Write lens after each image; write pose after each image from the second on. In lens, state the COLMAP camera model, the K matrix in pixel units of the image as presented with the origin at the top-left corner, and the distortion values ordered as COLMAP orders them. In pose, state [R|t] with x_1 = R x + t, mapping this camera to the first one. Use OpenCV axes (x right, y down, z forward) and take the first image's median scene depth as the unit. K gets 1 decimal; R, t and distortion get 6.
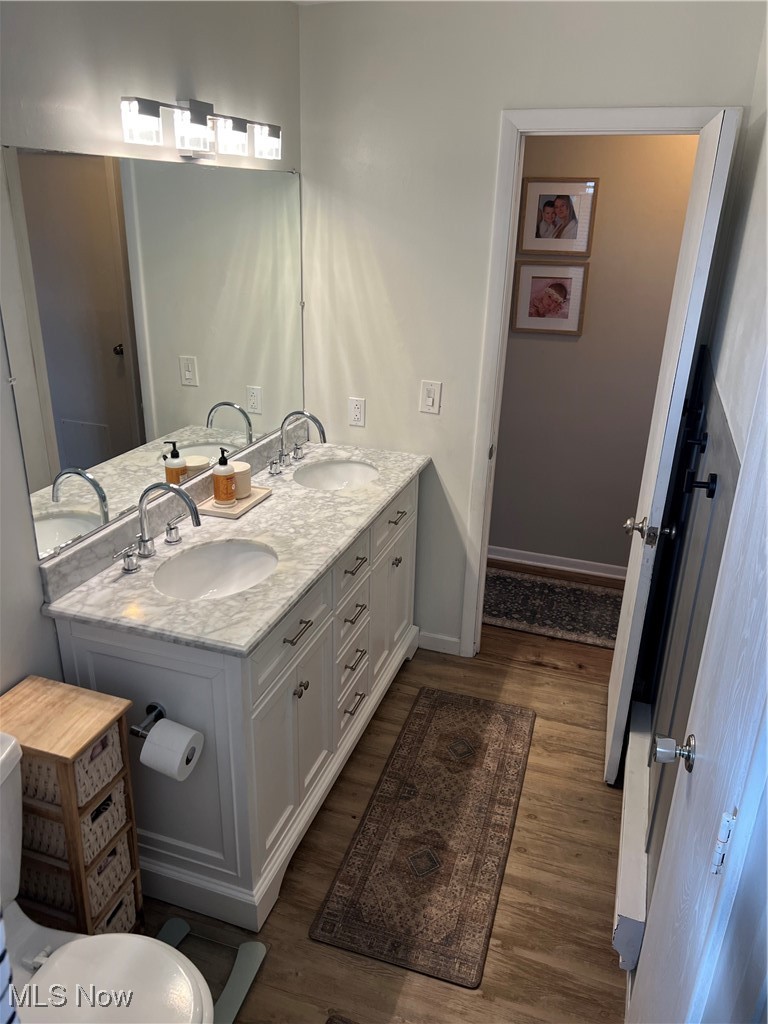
lens RADIAL K [[766.5, 0, 381.9], [0, 766.5, 511.9], [0, 0, 1]] dist [0.047052, -0.062182]
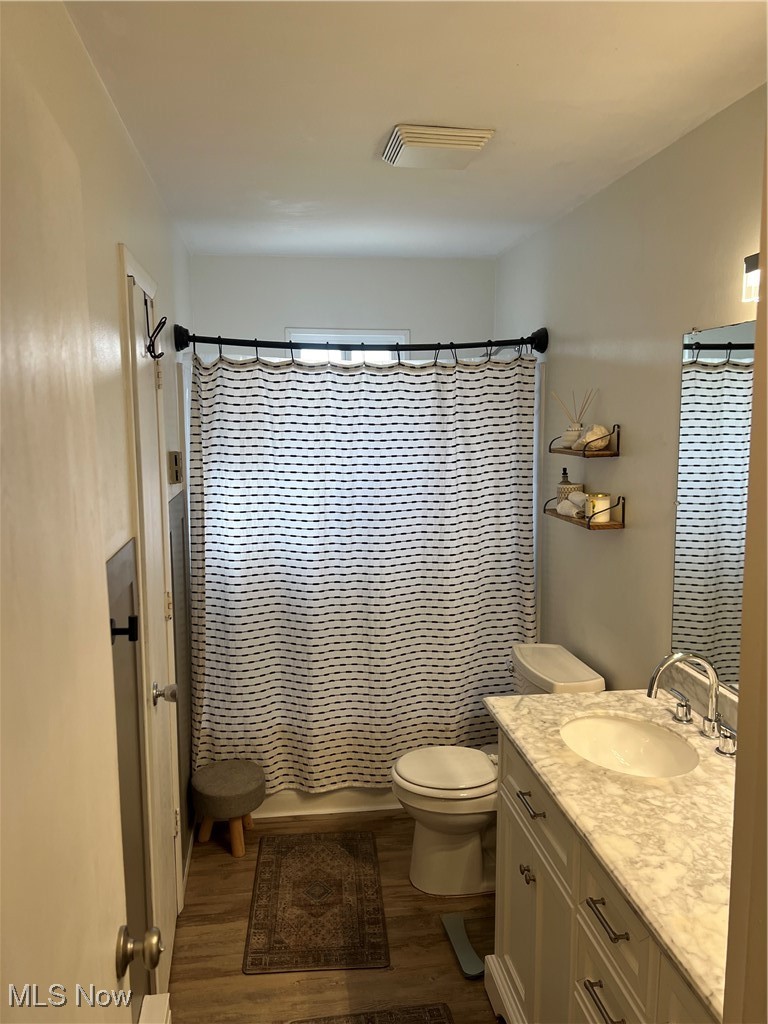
lens RADIAL K [[766.5, 0, 383.3], [0, 766.5, 511.7], [0, 0, 1]] dist [0.047052, -0.062182]
pose [[-0.889172, 0.041664, -0.455673, 0.419397], [-0.181411, 0.882139, 0.434651, -0.481862], [0.420076, 0.469143, -0.776815, 1.378536]]
